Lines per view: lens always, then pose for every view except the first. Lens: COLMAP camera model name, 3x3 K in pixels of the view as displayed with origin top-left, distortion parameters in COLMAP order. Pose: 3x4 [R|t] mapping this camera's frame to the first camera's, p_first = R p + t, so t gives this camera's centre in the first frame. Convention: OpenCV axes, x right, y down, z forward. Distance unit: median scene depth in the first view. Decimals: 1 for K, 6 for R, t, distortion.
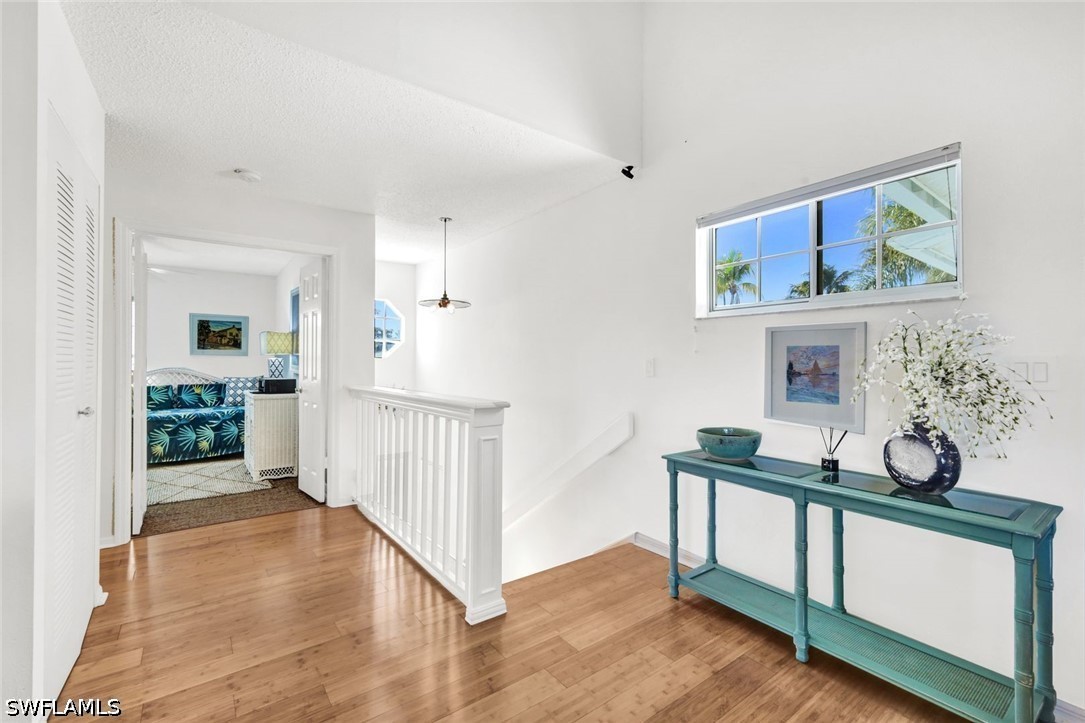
lens RADIAL K [[468.6, 0, 542.5], [0, 468.6, 361.5], [0, 0, 1]] dist [0.001869, 0.001884]
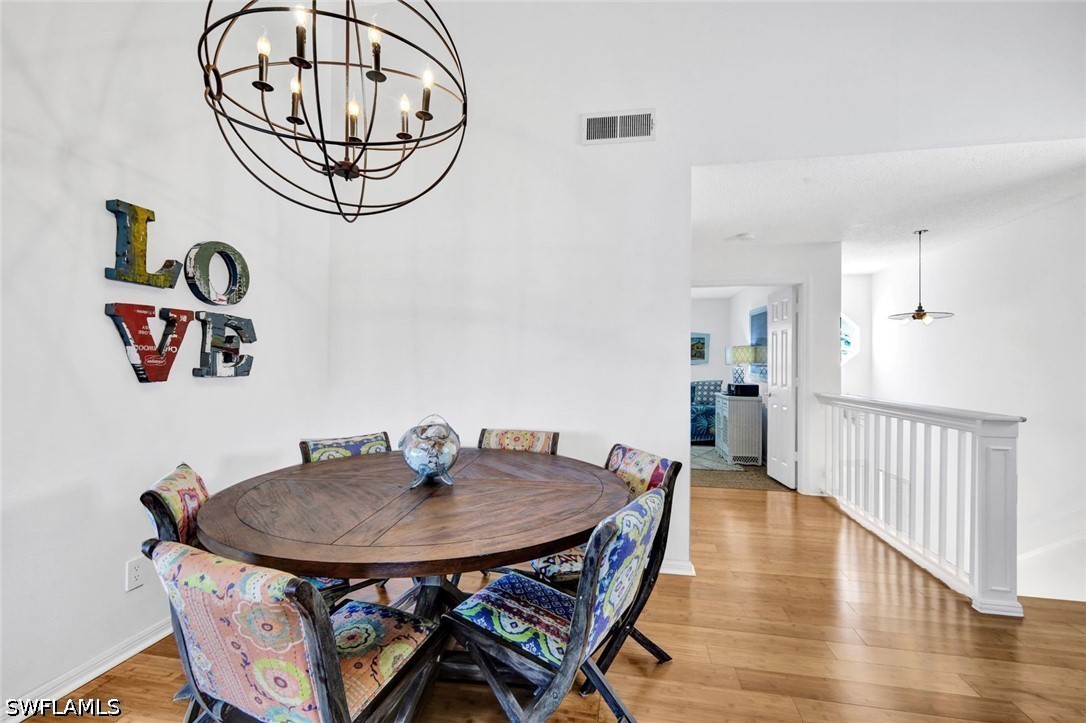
lens RADIAL K [[469.0, 0, 543.0], [0, 469.0, 361.5], [0, 0, 1]] dist [0.001869, 0.001884]
pose [[0.676971, -0.002973, -0.736003, -0.015386], [-0.004637, 0.999955, -0.008304, -0.014087], [0.735995, 0.009034, 0.676927, -0.301911]]
